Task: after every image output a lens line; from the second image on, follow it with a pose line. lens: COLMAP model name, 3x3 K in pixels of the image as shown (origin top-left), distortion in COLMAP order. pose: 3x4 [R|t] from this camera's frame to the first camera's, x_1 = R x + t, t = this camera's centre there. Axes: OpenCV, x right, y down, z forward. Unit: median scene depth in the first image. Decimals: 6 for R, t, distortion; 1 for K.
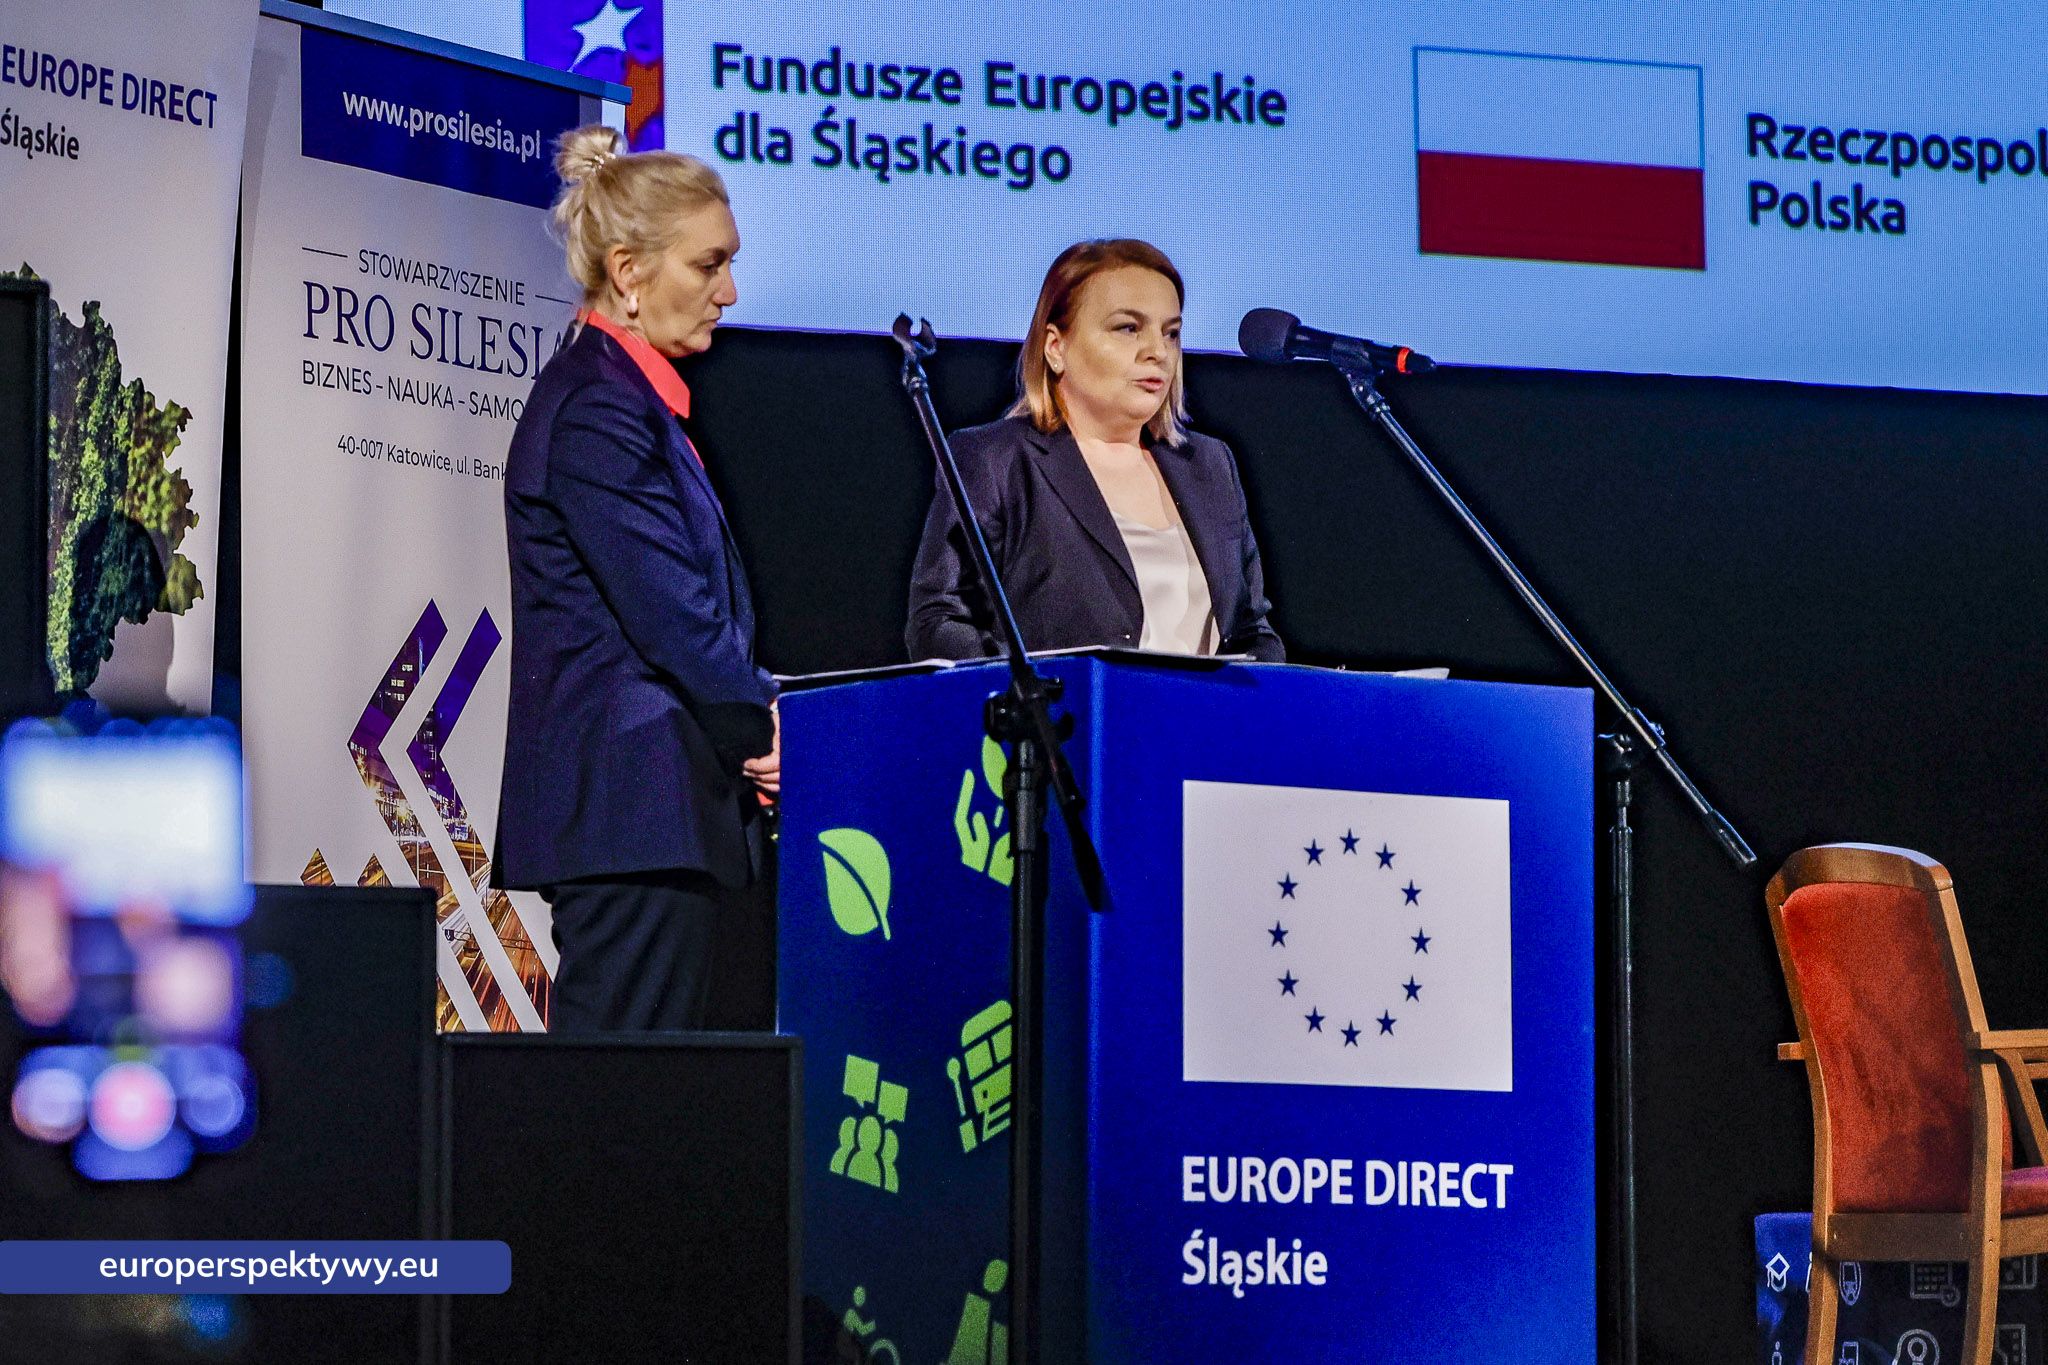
lens RADIAL K [[8075.7, 0, 1175.5], [0, 8075.7, 513.1], [0, 0, 1]] dist [0.052000, 0.000000]
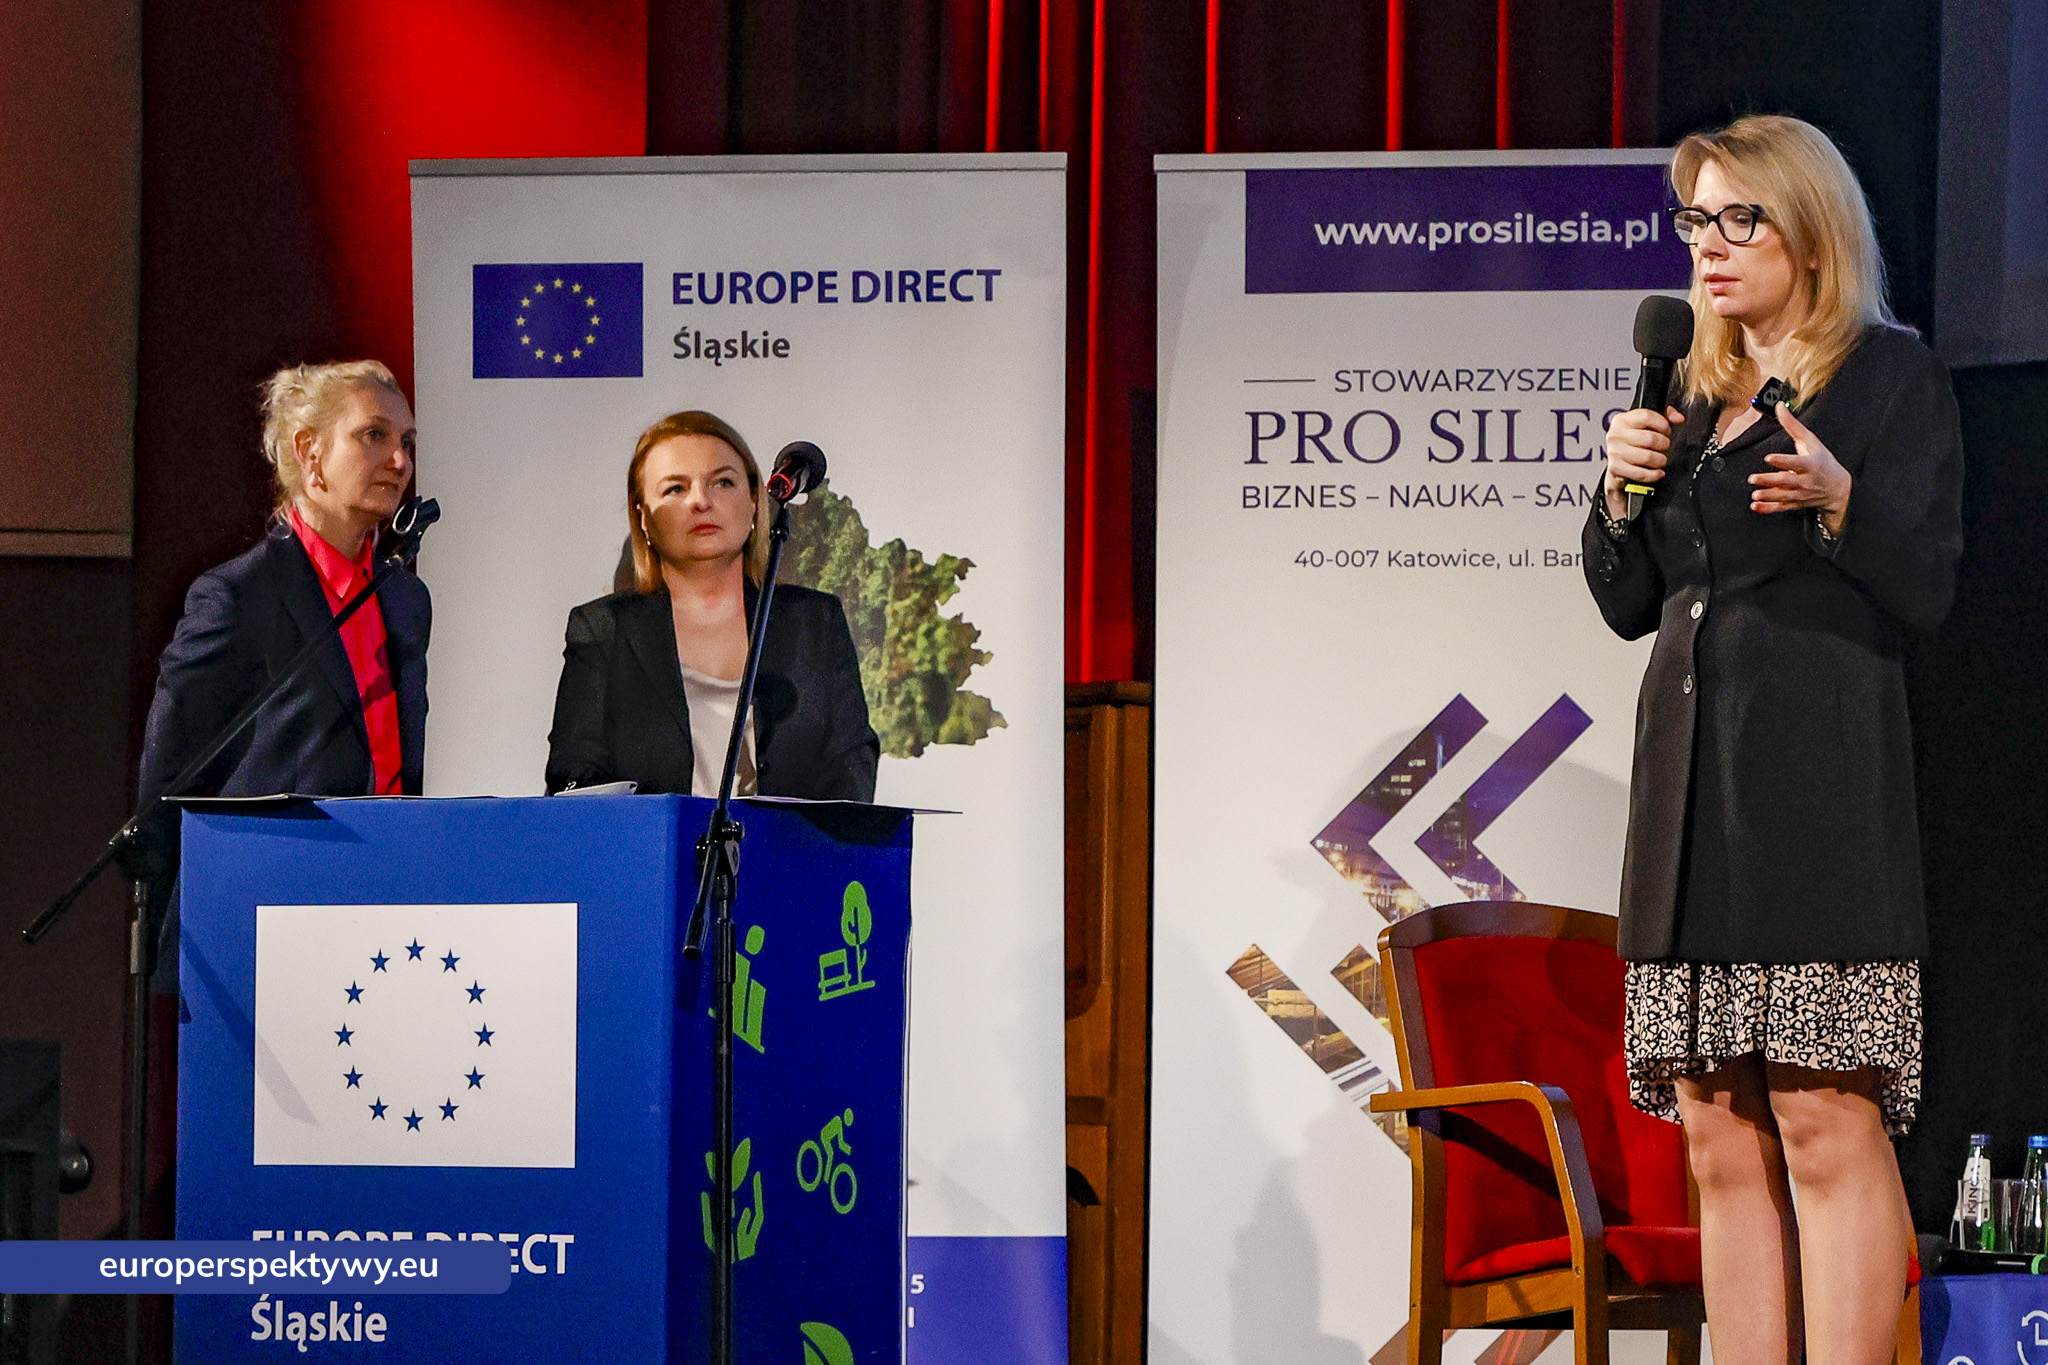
lens RADIAL K [[12324.6, 0, 1032.0], [0, 12324.6, 667.5], [0, 0, 1]] dist [0.030475, 0.000000]
pose [[0.291176, -0.052678, -0.955218, 1.510829], [0.084967, 0.995961, -0.029025, 0.052344], [0.952889, -0.072711, 0.294475, 0.515861]]
